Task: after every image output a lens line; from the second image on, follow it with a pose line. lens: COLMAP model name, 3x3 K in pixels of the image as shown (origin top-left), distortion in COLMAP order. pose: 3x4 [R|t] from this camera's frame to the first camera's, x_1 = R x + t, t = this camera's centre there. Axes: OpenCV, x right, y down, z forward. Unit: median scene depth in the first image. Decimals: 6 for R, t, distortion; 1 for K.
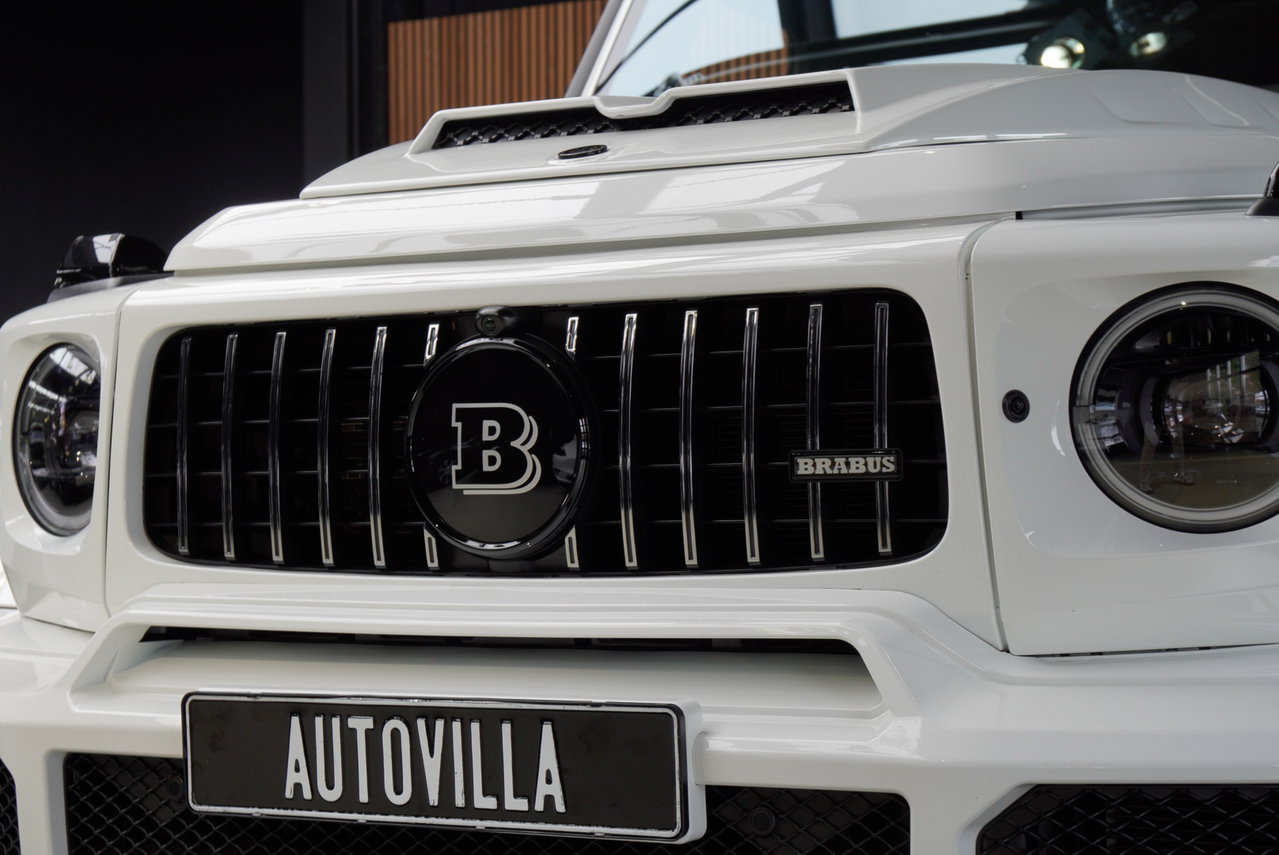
lens RADIAL K [[2374.2, 0, 639.5], [0, 2374.2, 427.5], [0, 0, 1]] dist [-0.004014, -0.038843]
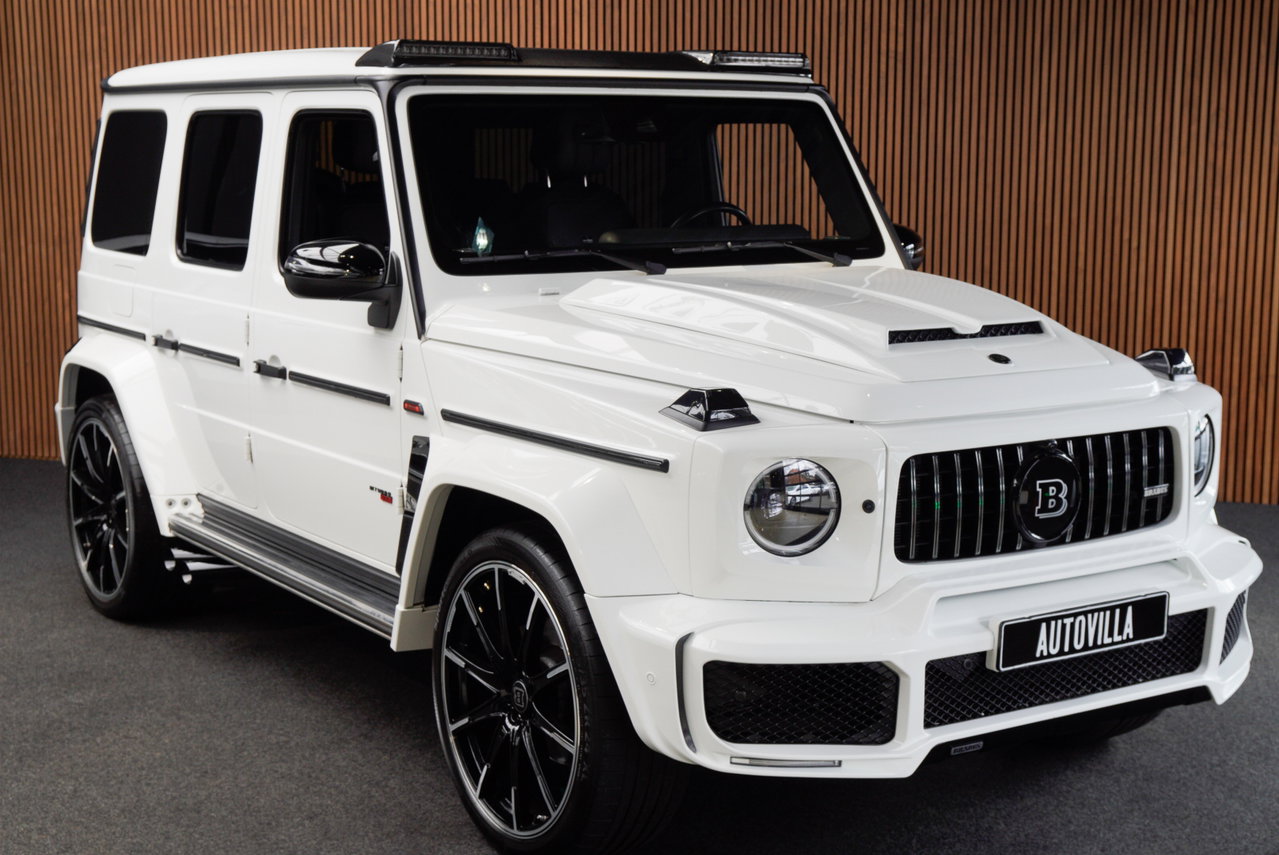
lens RADIAL K [[1921.9, 0, 639.5], [0, 1921.9, 427.5], [0, 0, 1]] dist [0.032118, 0.115065]
pose [[0.497082, -0.112981, 0.860316, -2.072180], [-0.027146, 0.988977, 0.145562, -0.357650], [-0.867279, -0.095710, 0.488536, 0.440249]]
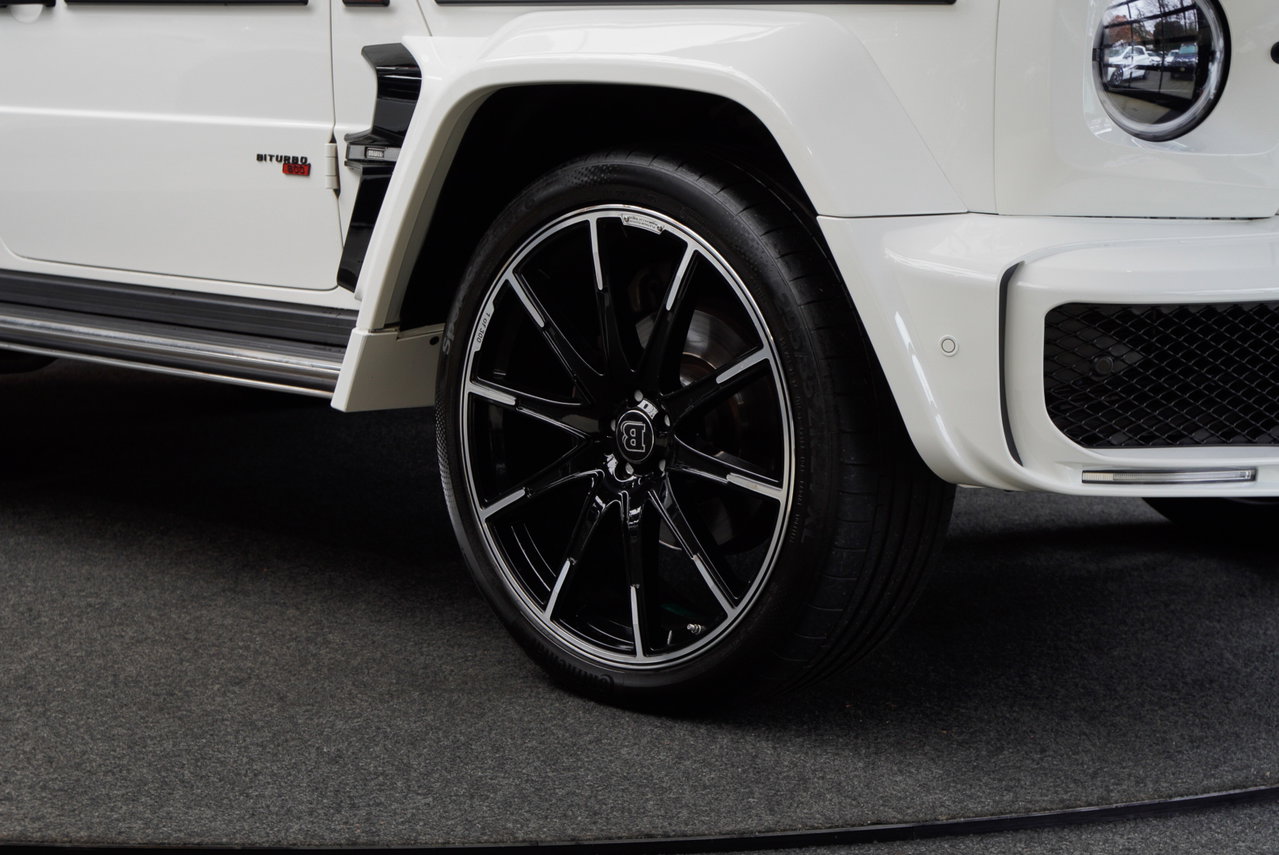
lens RADIAL K [[2769.4, 0, 639.5], [0, 2769.4, 427.5], [0, 0, 1]] dist [0.025612, 0.034572]
pose [[0.305406, -0.124788, 0.944010, -2.062093], [-0.027849, 0.989781, 0.139848, -0.000443], [-0.951815, -0.069000, 0.298810, 1.035870]]
